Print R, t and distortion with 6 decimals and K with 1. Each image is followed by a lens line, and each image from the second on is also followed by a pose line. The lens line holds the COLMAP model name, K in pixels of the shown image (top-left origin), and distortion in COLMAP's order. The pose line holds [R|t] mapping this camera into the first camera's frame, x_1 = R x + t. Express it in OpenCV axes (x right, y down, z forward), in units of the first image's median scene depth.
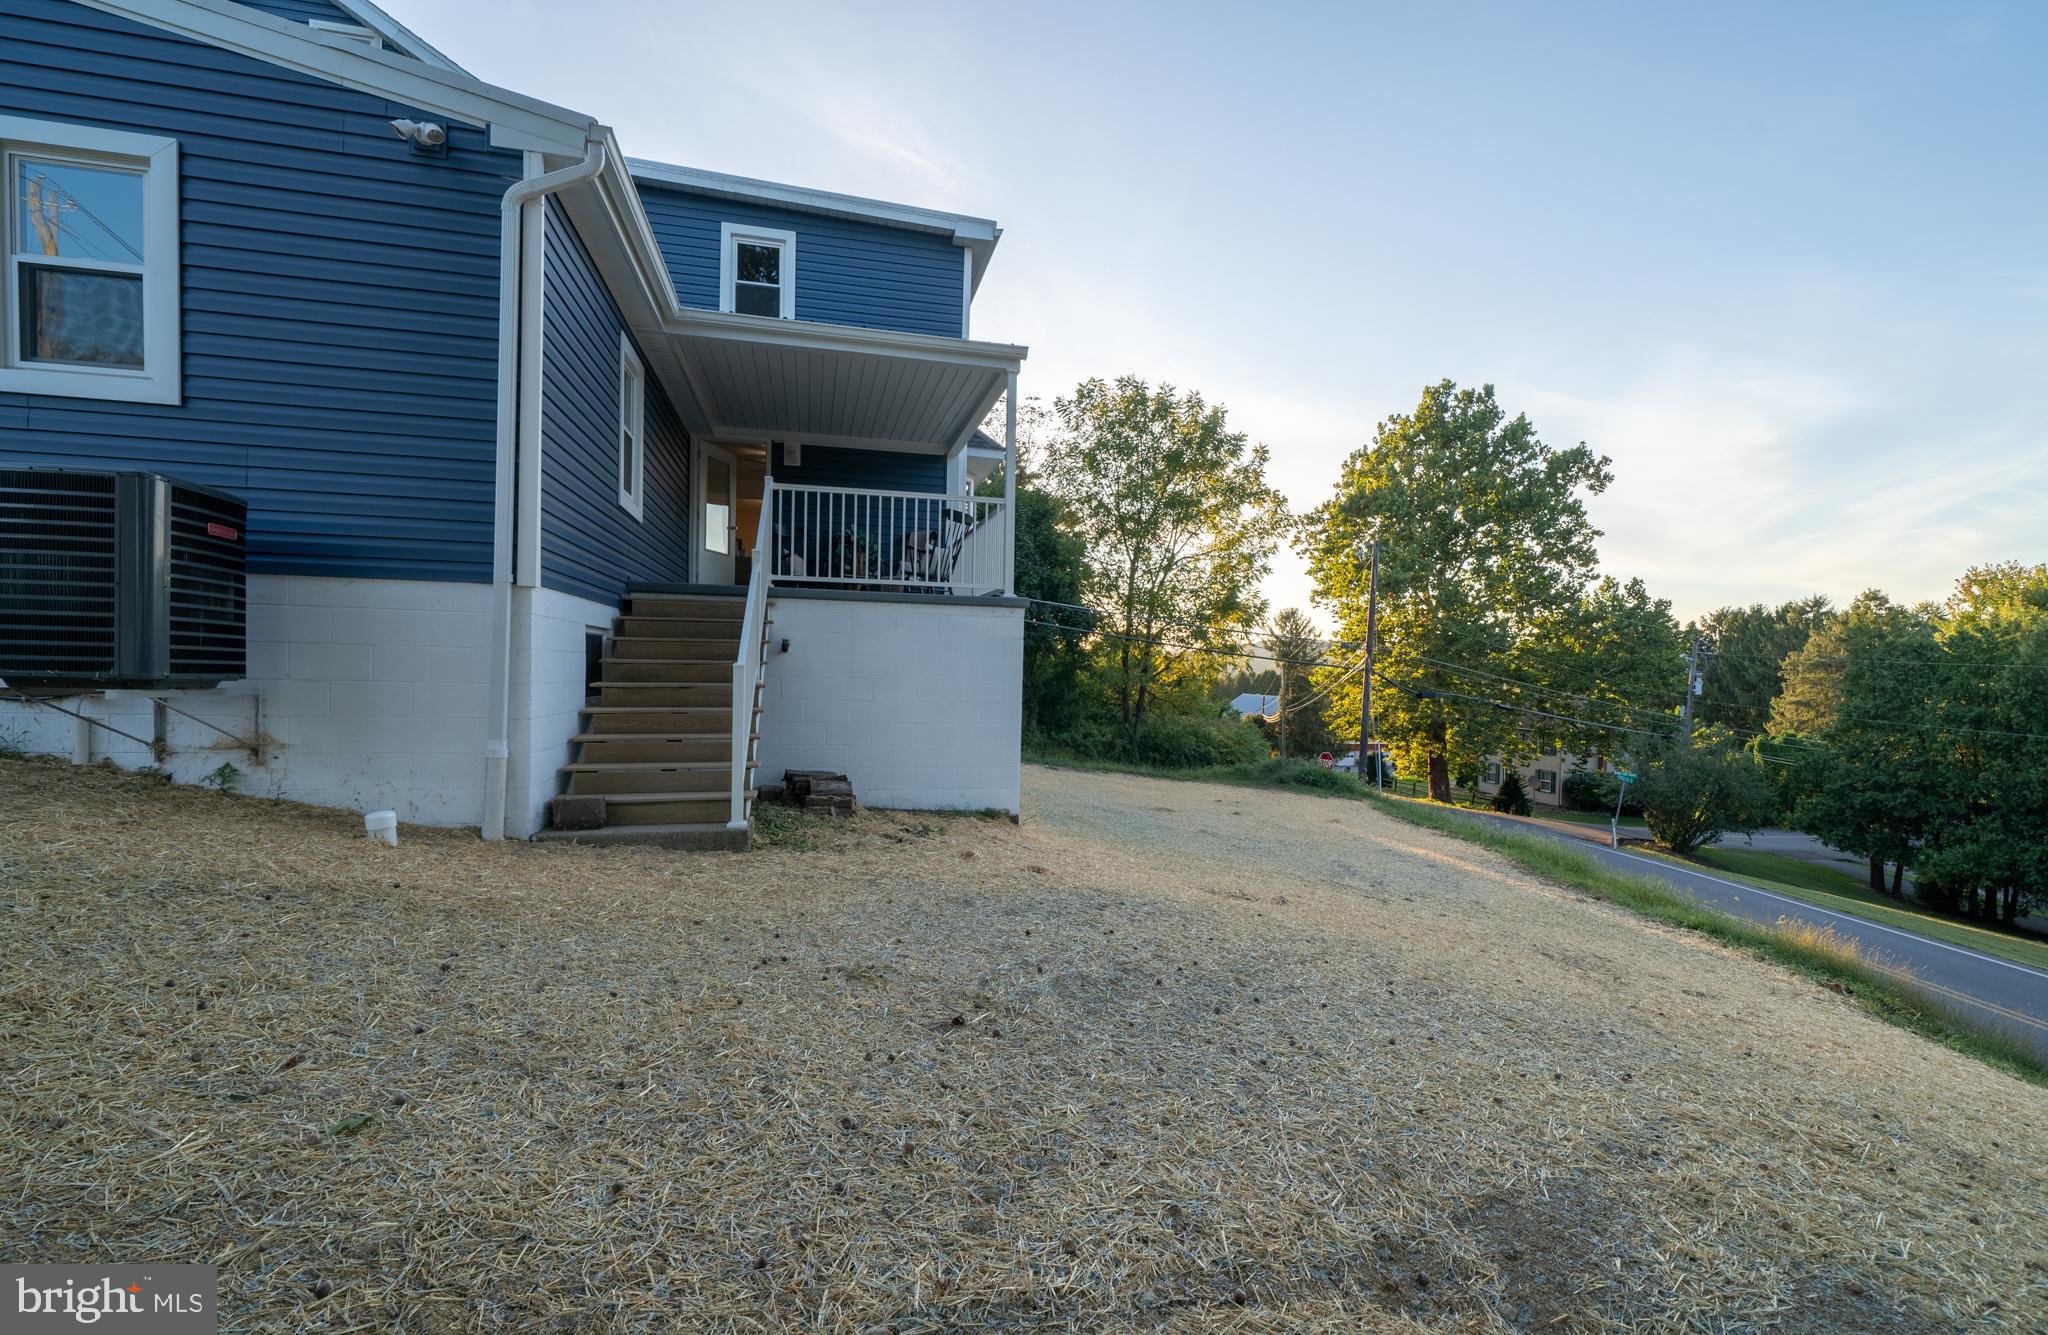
lens RADIAL K [[828.3, 0, 1018.1], [0, 828.3, 675.8], [0, 0, 1]] dist [-0.002803, 0.000187]
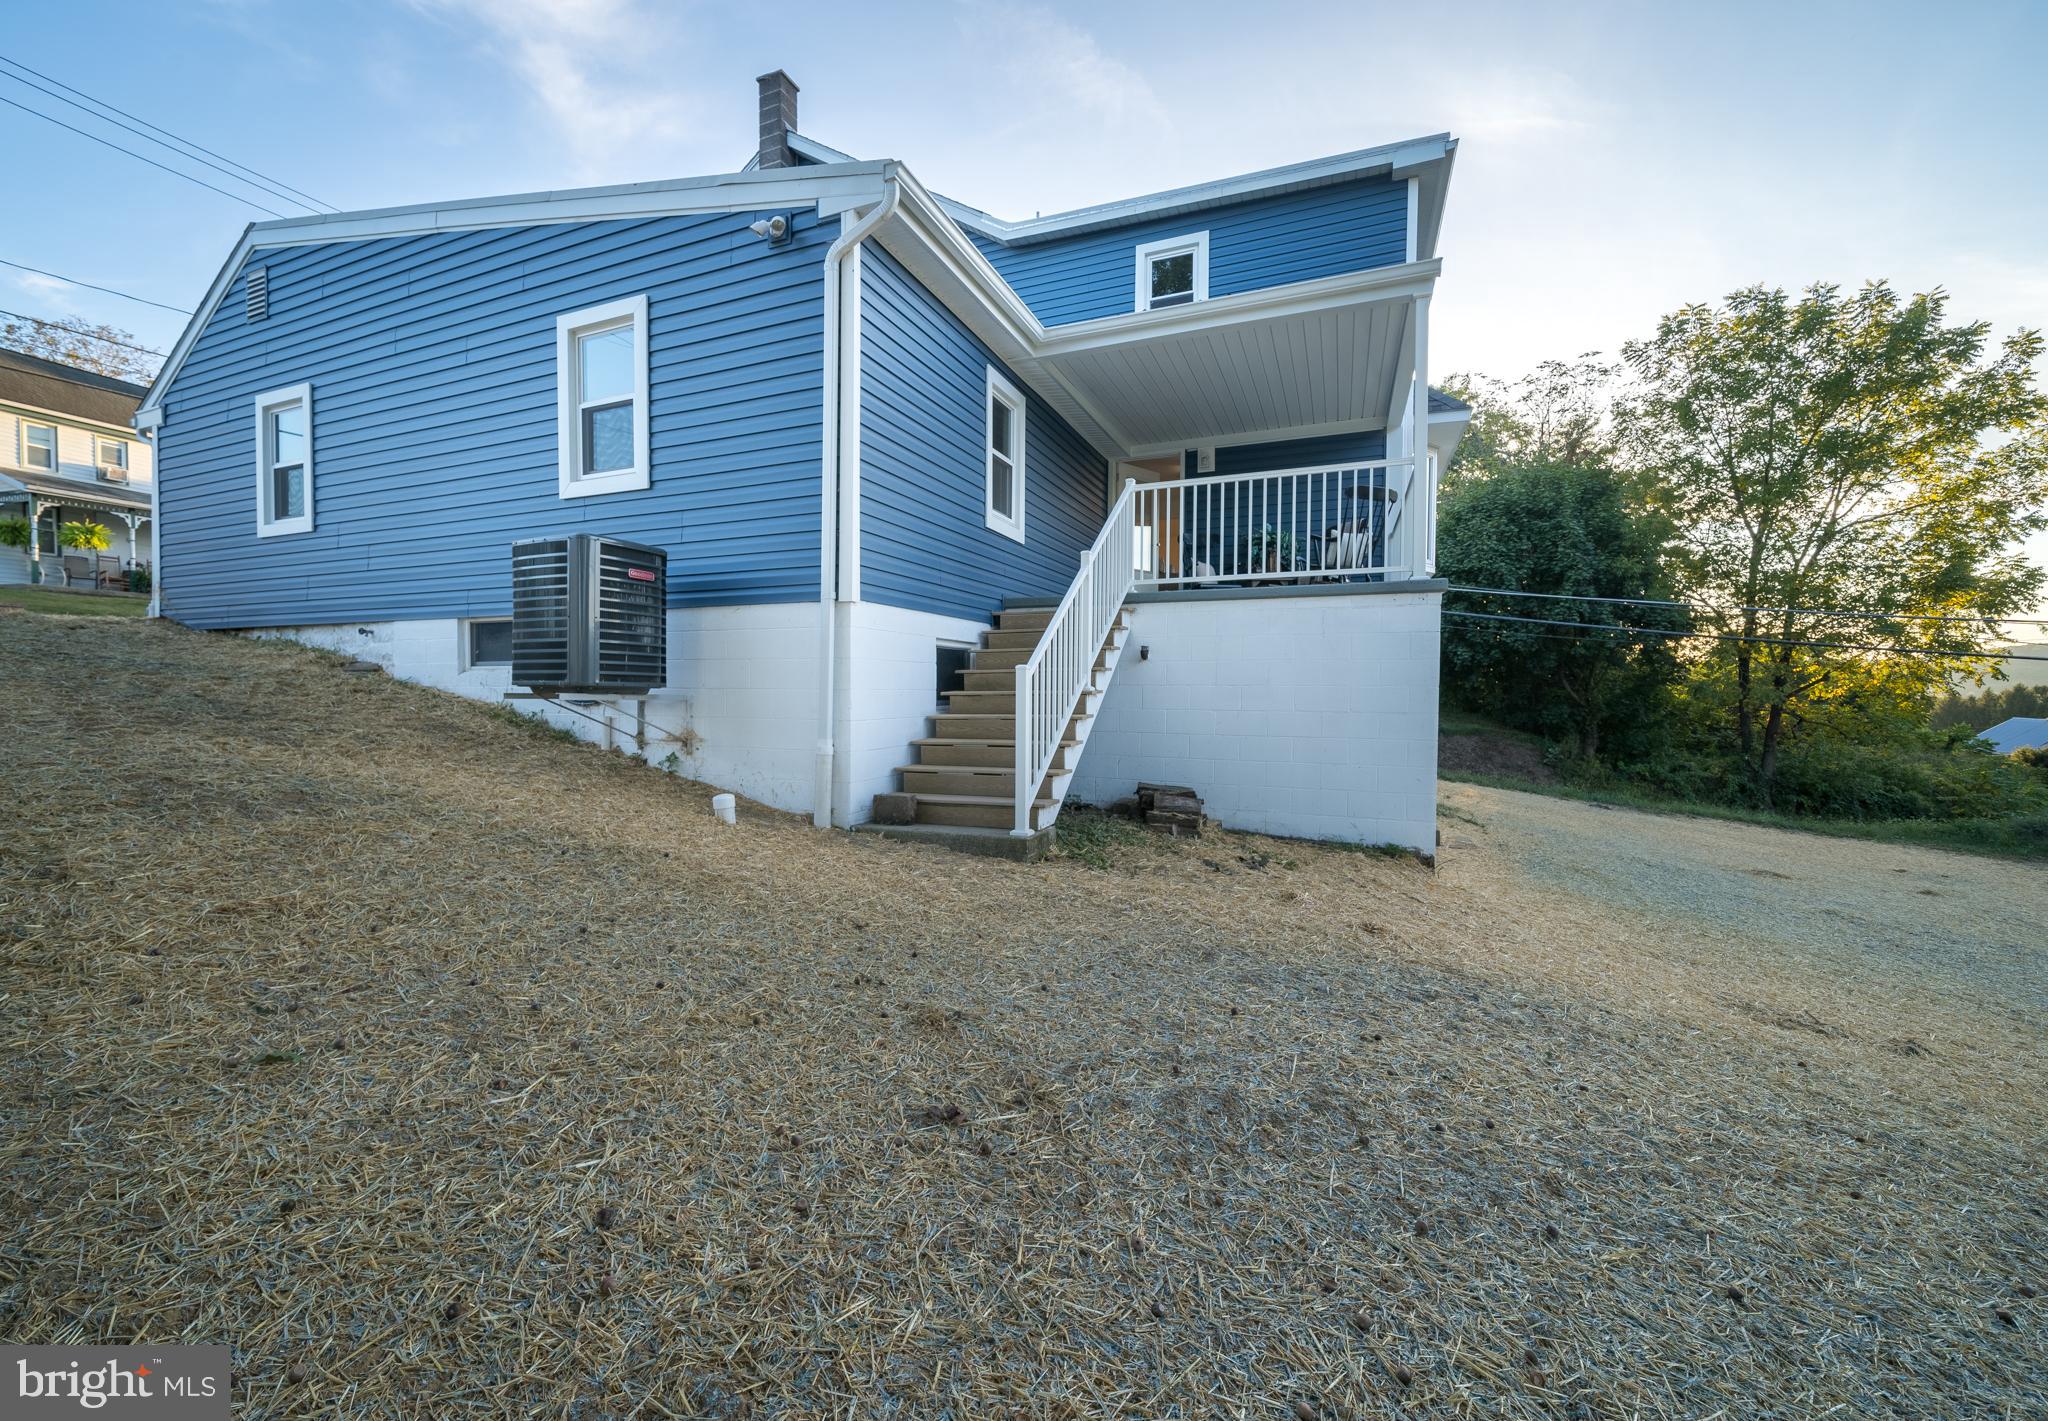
lens RADIAL K [[798.4, 0, 1019.6], [0, 798.4, 700.7], [0, 0, 1]] dist [-0.000987, -0.000513]
pose [[0.806195, -0.012130, -0.591526, 0.161712], [0.012260, 0.999918, -0.003796, 0.022633], [0.591523, -0.004192, 0.806277, 0.191943]]
